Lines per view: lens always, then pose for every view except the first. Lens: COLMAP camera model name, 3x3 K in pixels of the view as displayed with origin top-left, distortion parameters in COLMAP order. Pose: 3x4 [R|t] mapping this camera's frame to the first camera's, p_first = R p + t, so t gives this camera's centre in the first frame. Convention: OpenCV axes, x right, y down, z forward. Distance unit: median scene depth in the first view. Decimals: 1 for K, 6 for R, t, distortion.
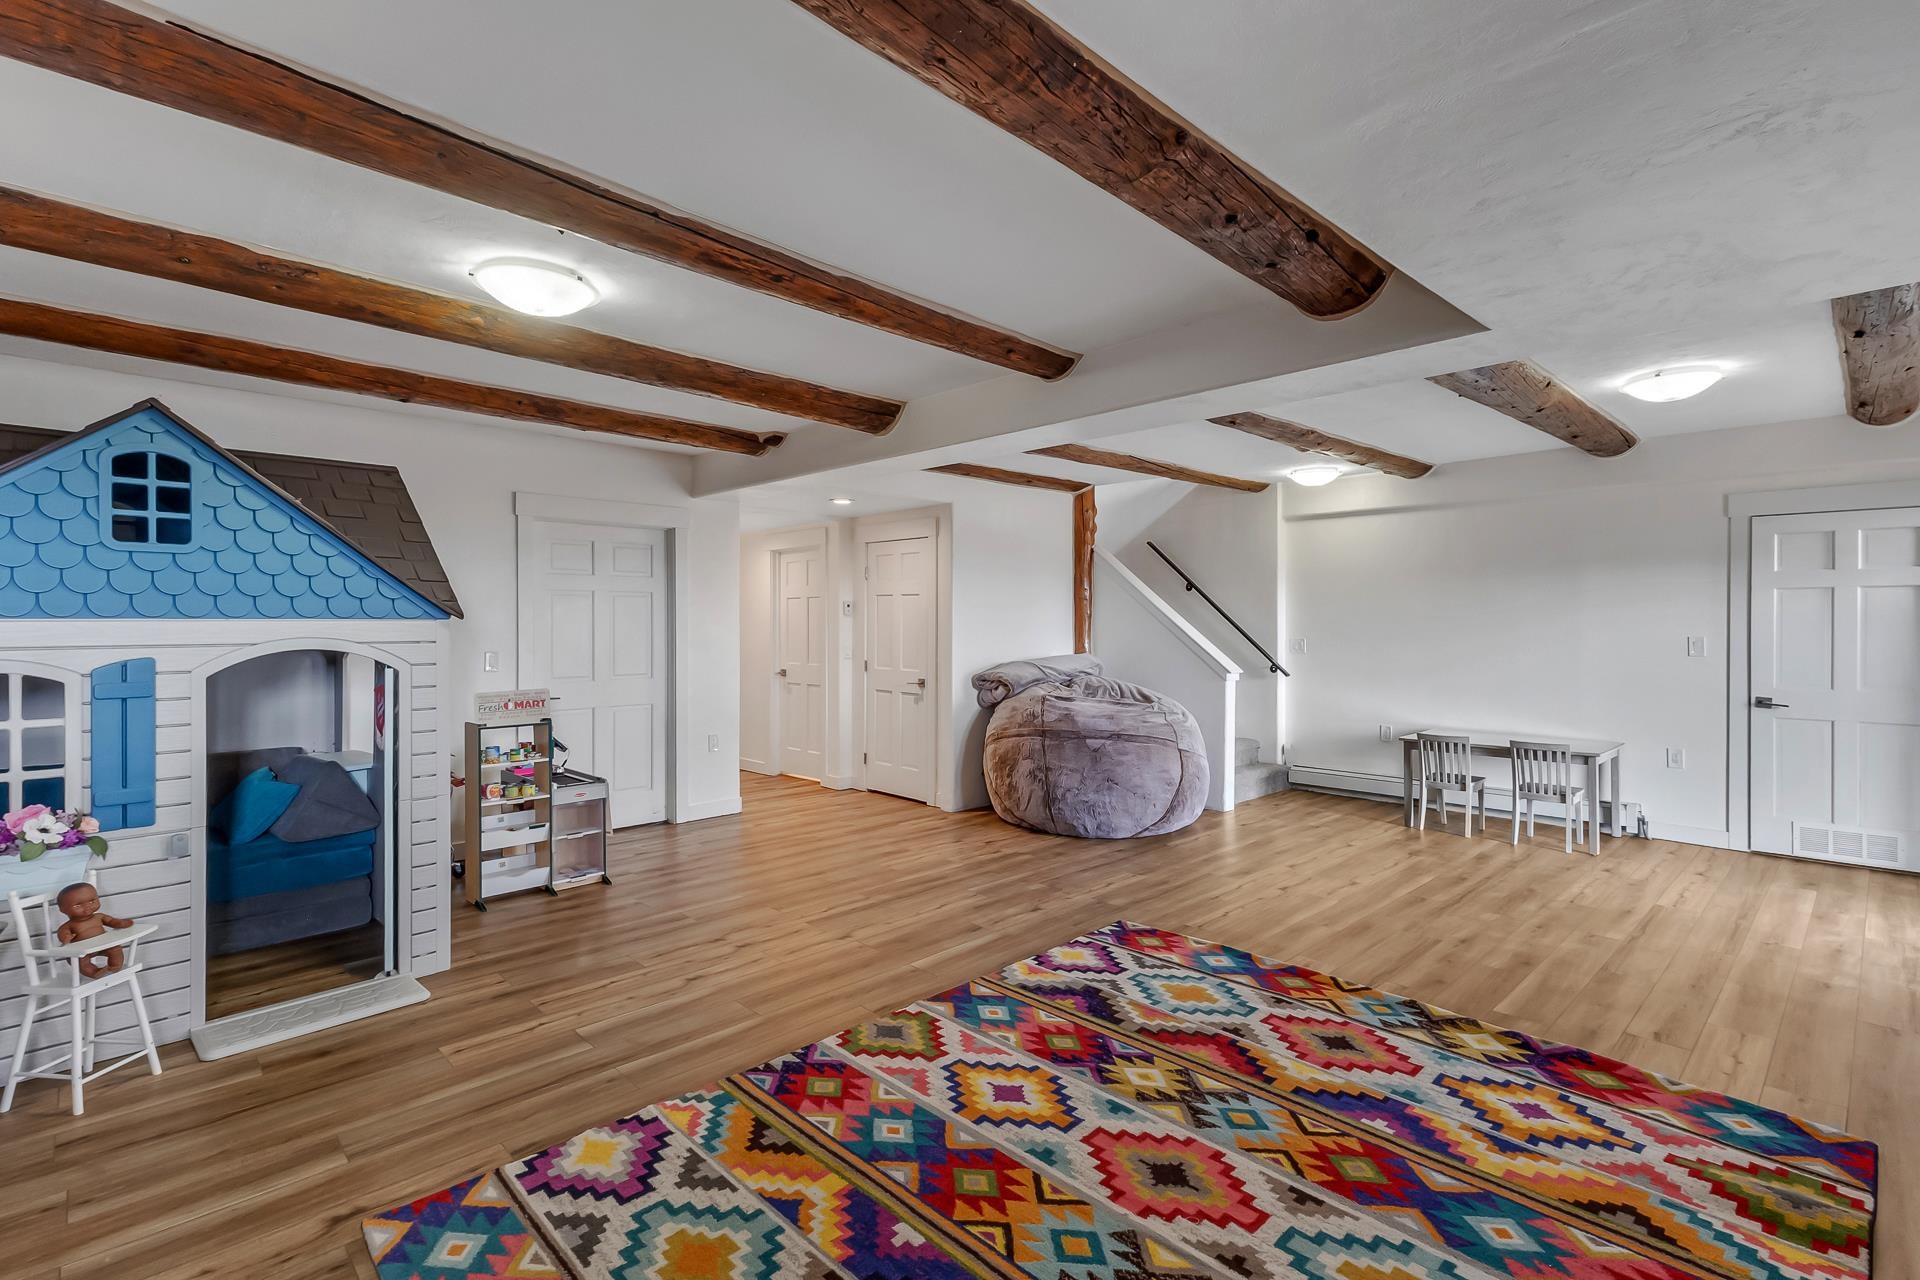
lens RADIAL K [[891.5, 0, 942.1], [0, 891.5, 628.8], [0, 0, 1]] dist [0.028235, -0.004584]
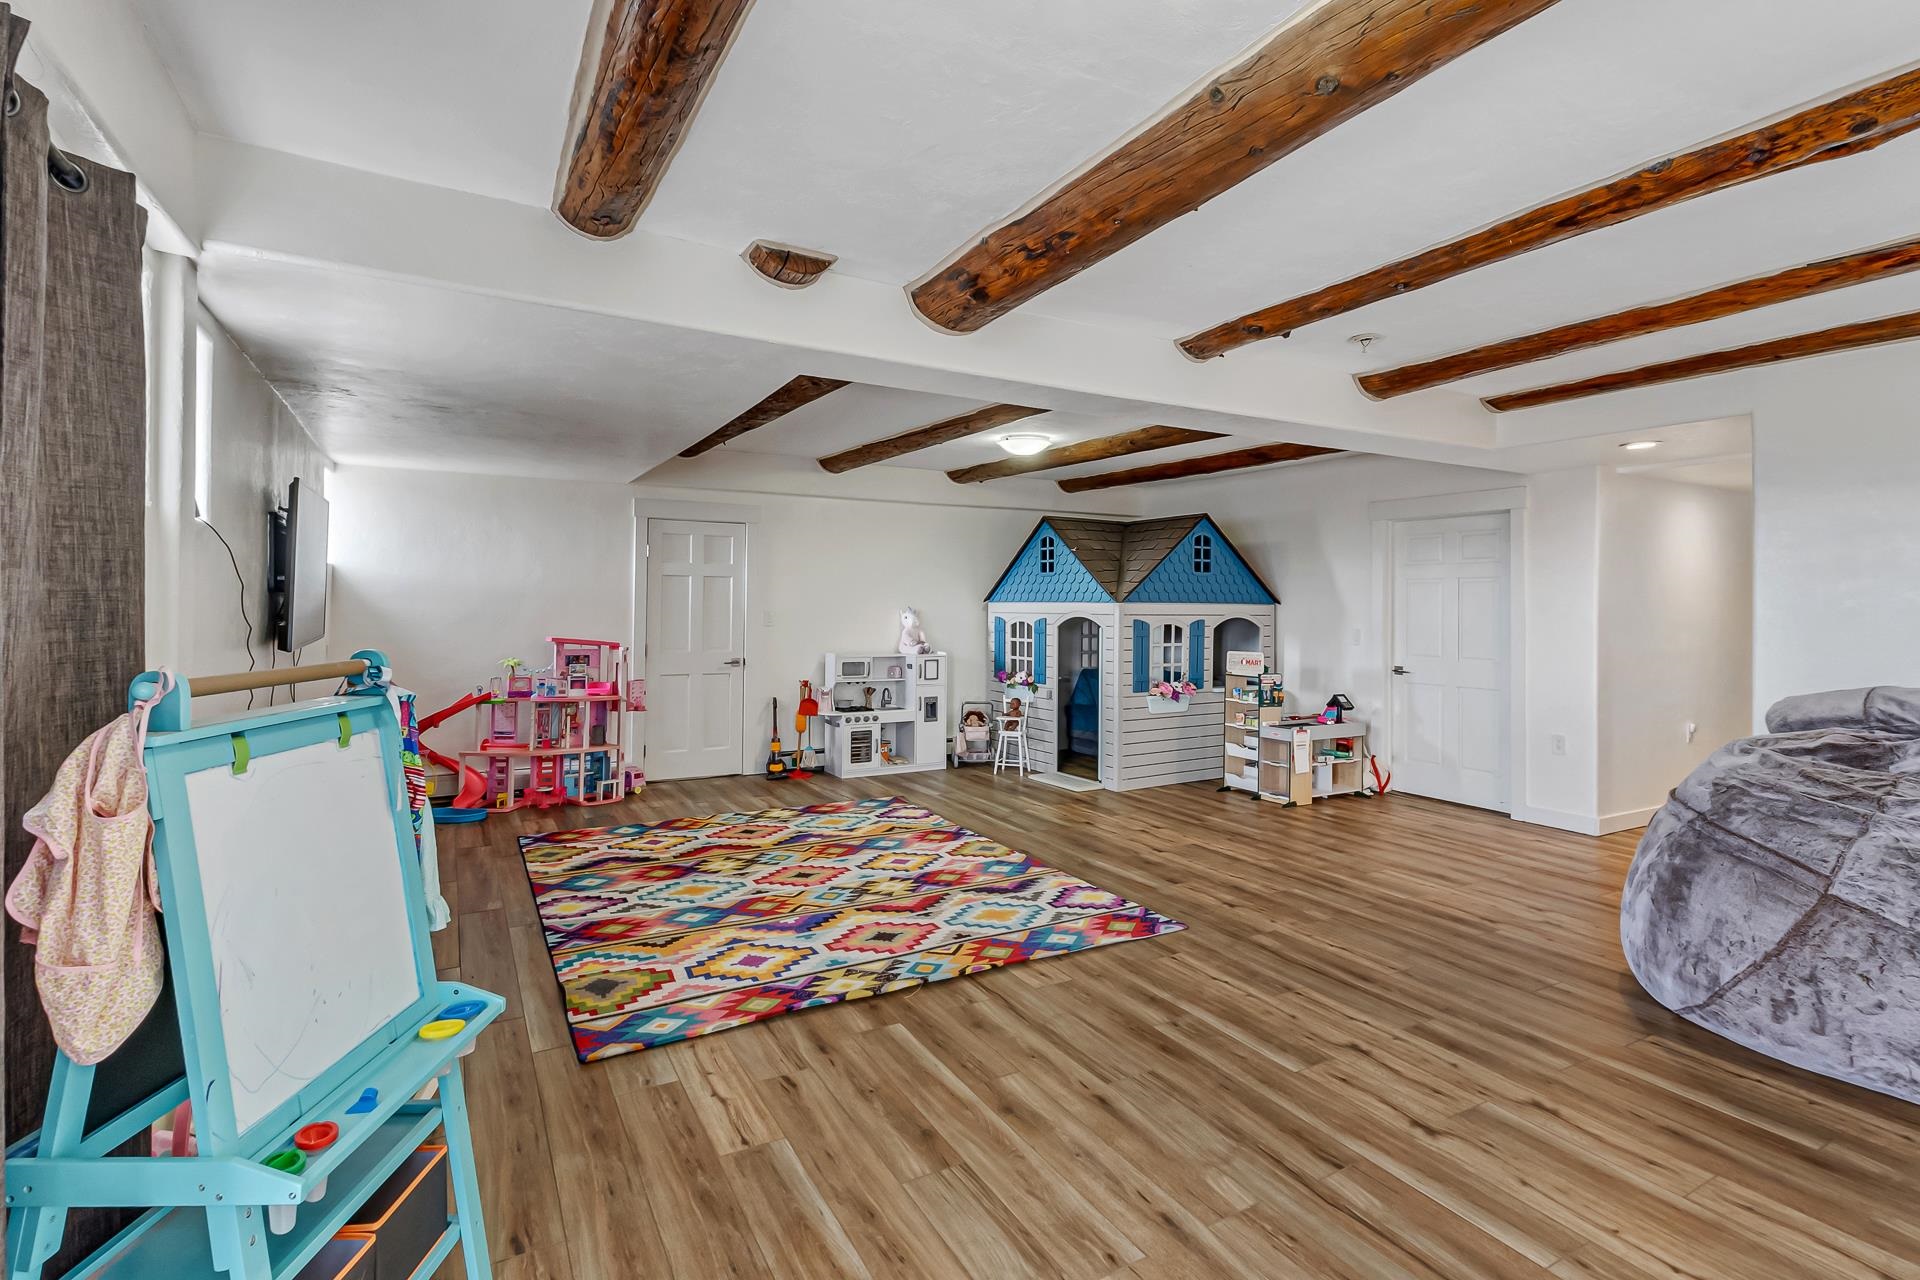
lens RADIAL K [[891.5, 0, 969.6], [0, 891.5, 595.6], [0, 0, 1]] dist [0.028235, -0.004584]
pose [[-0.234011, -0.013363, -0.972142, 1.613419], [-0.017016, 0.999809, -0.009647, -0.002499], [0.972085, 0.014284, -0.234194, 1.390384]]
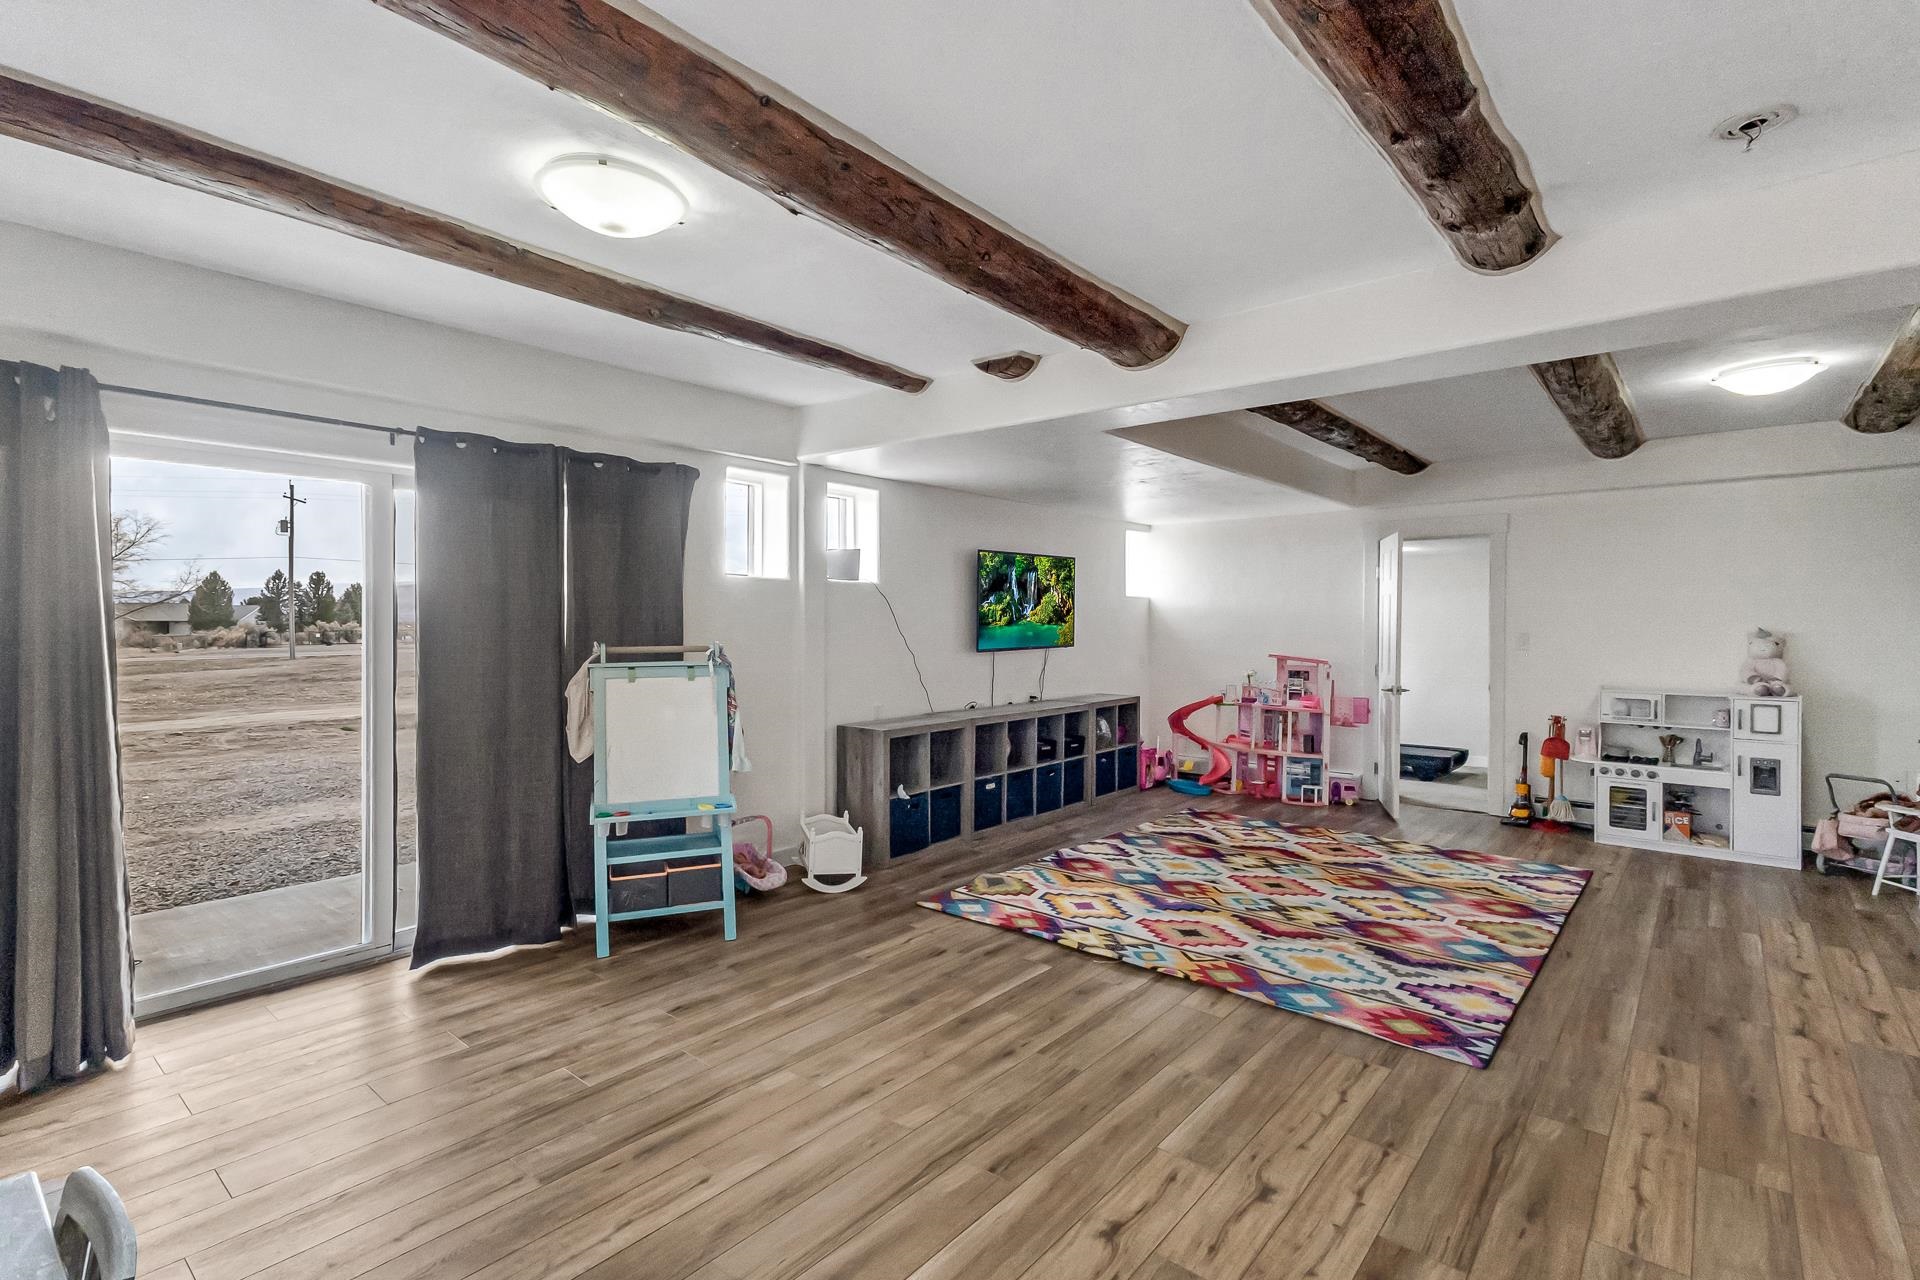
lens RADIAL K [[891.5, 0, 966.0], [0, 891.5, 627.1], [0, 0, 1]] dist [0.028235, -0.004584]
pose [[-0.992097, -0.003335, -0.125428, 0.929195], [-0.004886, 0.999915, 0.012057, -0.006403], [0.125377, 0.012574, -0.992029, 2.253786]]
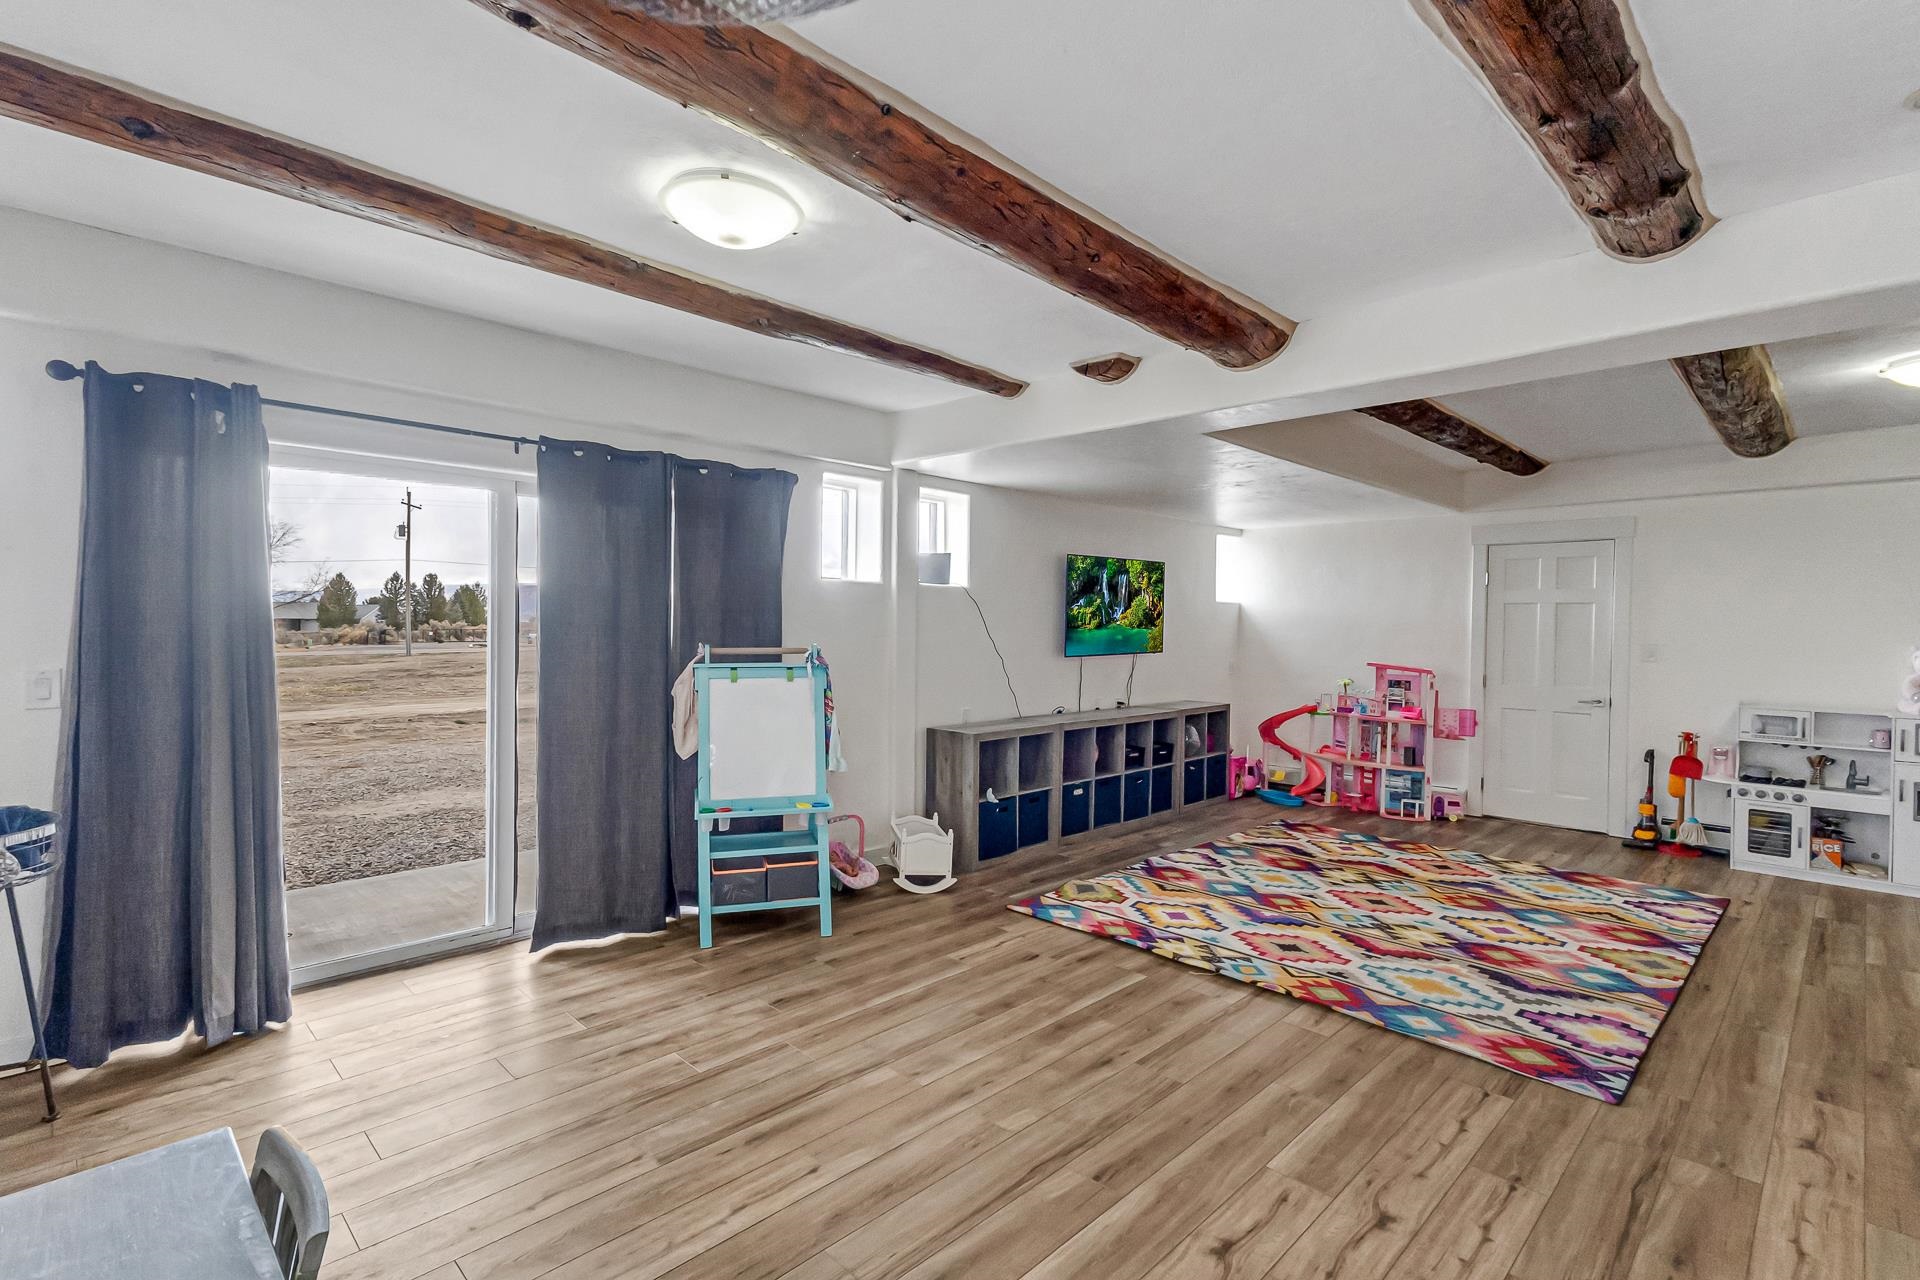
lens RADIAL K [[891.5, 0, 967.7], [0, 891.5, 633.9], [0, 0, 1]] dist [0.028235, -0.004584]
pose [[-0.999012, -0.012768, -0.042558, 0.956096], [-0.013453, 0.999784, 0.015840, -0.006178], [0.042346, 0.016397, -0.998968, 2.250660]]
